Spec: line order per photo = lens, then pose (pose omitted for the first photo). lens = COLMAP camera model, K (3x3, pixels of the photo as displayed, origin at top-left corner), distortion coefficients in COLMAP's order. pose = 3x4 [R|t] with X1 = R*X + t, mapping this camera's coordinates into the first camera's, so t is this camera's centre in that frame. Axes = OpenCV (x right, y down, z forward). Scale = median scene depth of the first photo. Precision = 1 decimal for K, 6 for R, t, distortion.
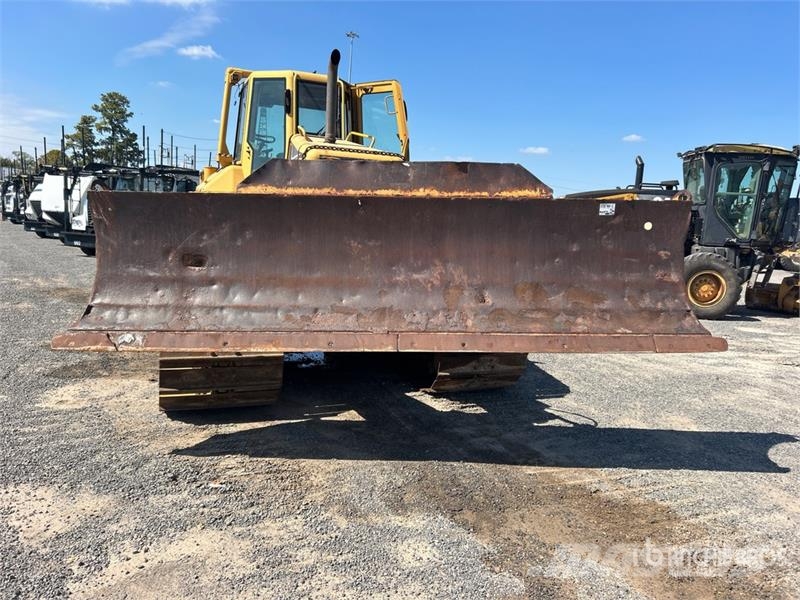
lens RADIAL K [[633.3, 0, 402.5], [0, 633.3, 284.1], [0, 0, 1]] dist [0.091976, -0.129198]
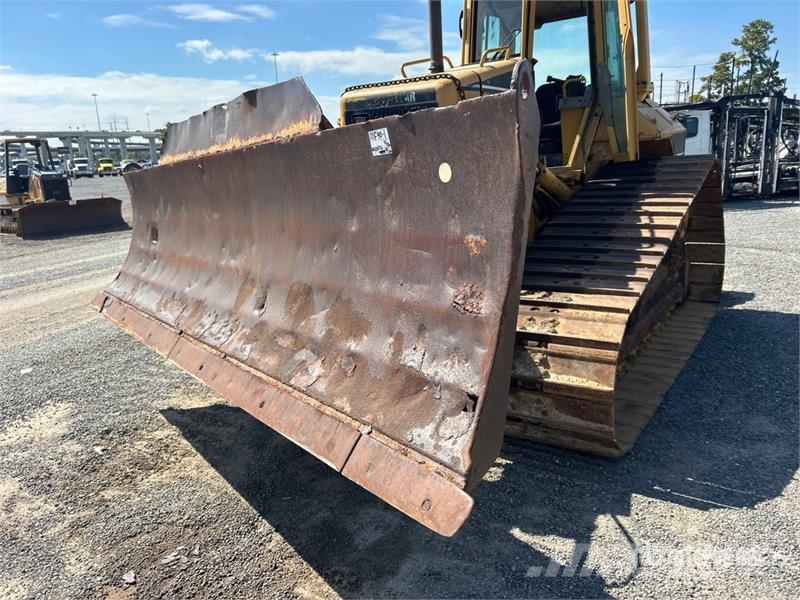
lens RADIAL K [[633.3, 0, 402.5], [0, 633.3, 284.1], [0, 0, 1]] dist [0.091976, -0.129198]
pose [[0.545159, 0.084744, -0.834038, 0.713297], [-0.011405, 0.995535, 0.093699, -0.057193], [0.838255, -0.041568, 0.543692, 0.749166]]
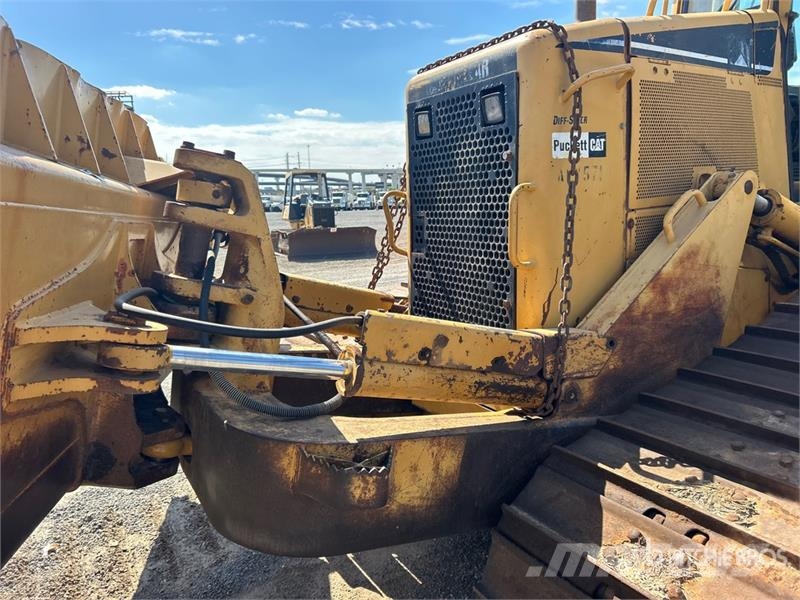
lens RADIAL K [[616.5, 0, 399.2], [0, 616.5, 290.3], [0, 0, 1]] dist [0.080461, -0.113272]
pose [[0.122925, 0.080685, -0.989131, 0.432132], [-0.067050, 0.995087, 0.072838, -0.090120], [0.990148, 0.057368, 0.127731, 1.157453]]
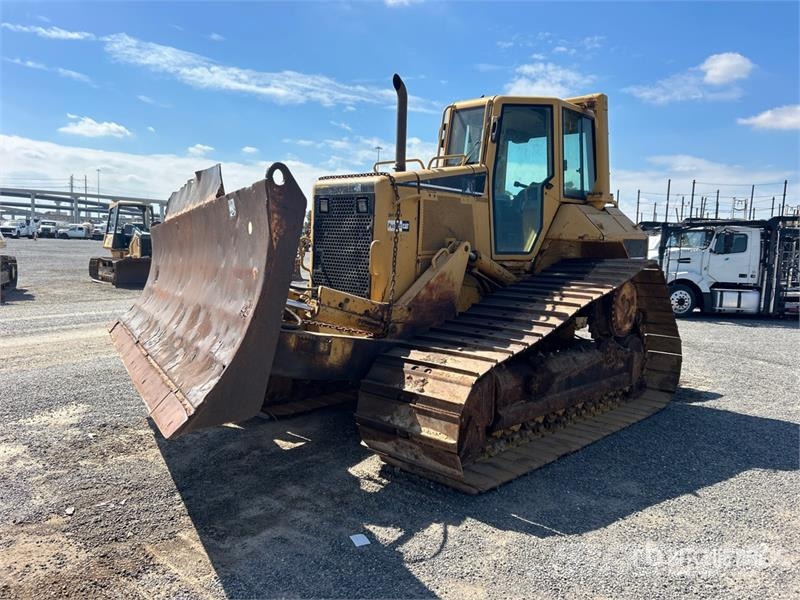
lens RADIAL K [[623.2, 0, 403.7], [0, 623.2, 297.0], [0, 0, 1]] dist [0.080611, -0.111498]
pose [[0.428073, 0.034063, -0.903102, 1.029782], [-0.111885, 0.993599, -0.015557, -0.027753], [0.896792, 0.107703, 0.429144, 0.870043]]
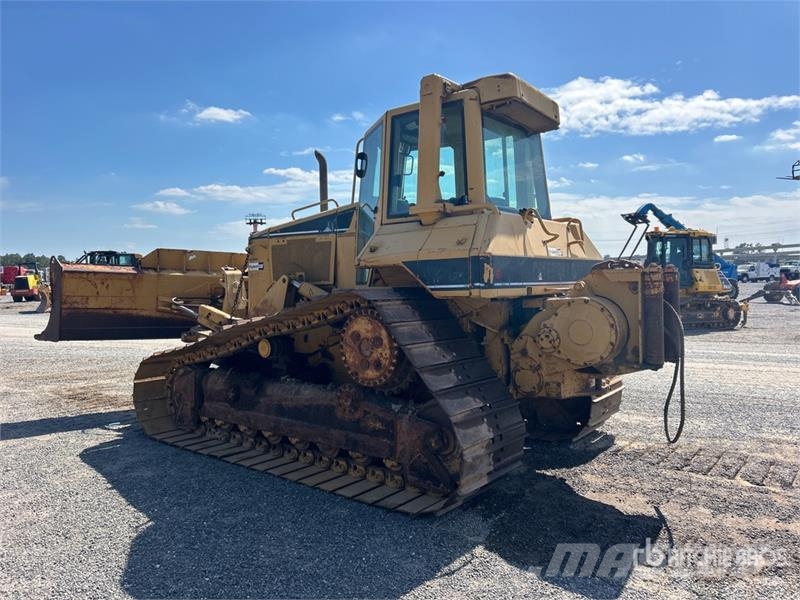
lens RADIAL K [[633.3, 0, 402.5], [0, 633.3, 284.1], [0, 0, 1]] dist [0.091976, -0.129198]
pose [[-0.888280, -0.039061, -0.457639, 0.377355], [-0.087551, 0.992508, 0.085225, -0.318879], [0.450881, 0.115770, -0.885044, 3.107814]]
